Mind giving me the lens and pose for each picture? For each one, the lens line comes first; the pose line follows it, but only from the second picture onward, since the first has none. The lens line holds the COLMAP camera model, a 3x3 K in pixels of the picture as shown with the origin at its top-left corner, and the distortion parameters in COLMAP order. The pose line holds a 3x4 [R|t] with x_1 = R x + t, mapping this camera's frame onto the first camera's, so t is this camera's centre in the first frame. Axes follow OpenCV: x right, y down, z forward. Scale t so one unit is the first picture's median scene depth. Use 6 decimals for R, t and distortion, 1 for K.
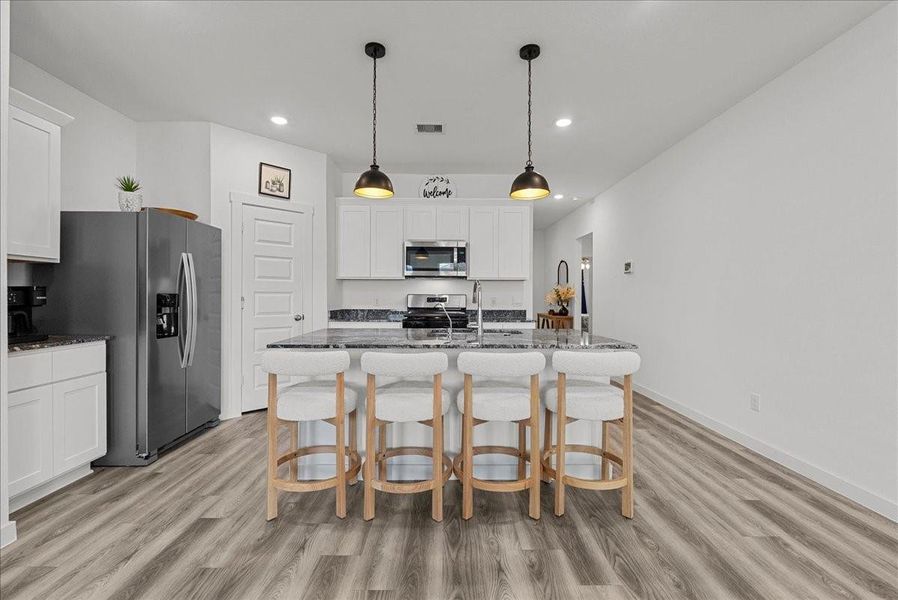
lens RADIAL K [[393.7, 0, 449.1], [0, 393.7, 297.9], [0, 0, 1]] dist [-0.004657, -0.000190]
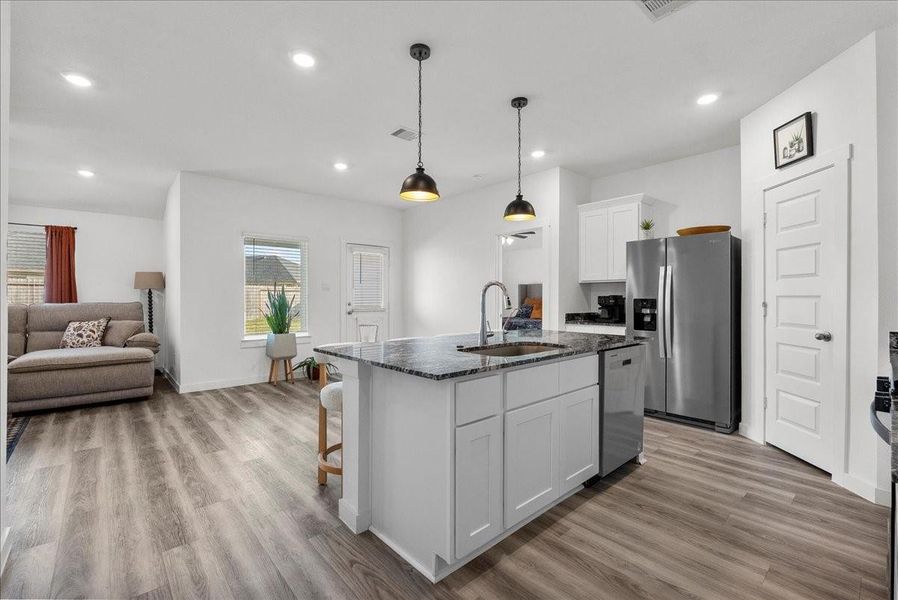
lens RADIAL K [[393.7, 0, 449.1], [0, 393.7, 297.9], [0, 0, 1]] dist [-0.004657, -0.000190]
pose [[-0.752535, -0.005016, -0.658533, 0.573644], [-0.007631, 0.999970, 0.001103, -0.008238], [0.658508, 0.005856, -0.752551, 1.291901]]
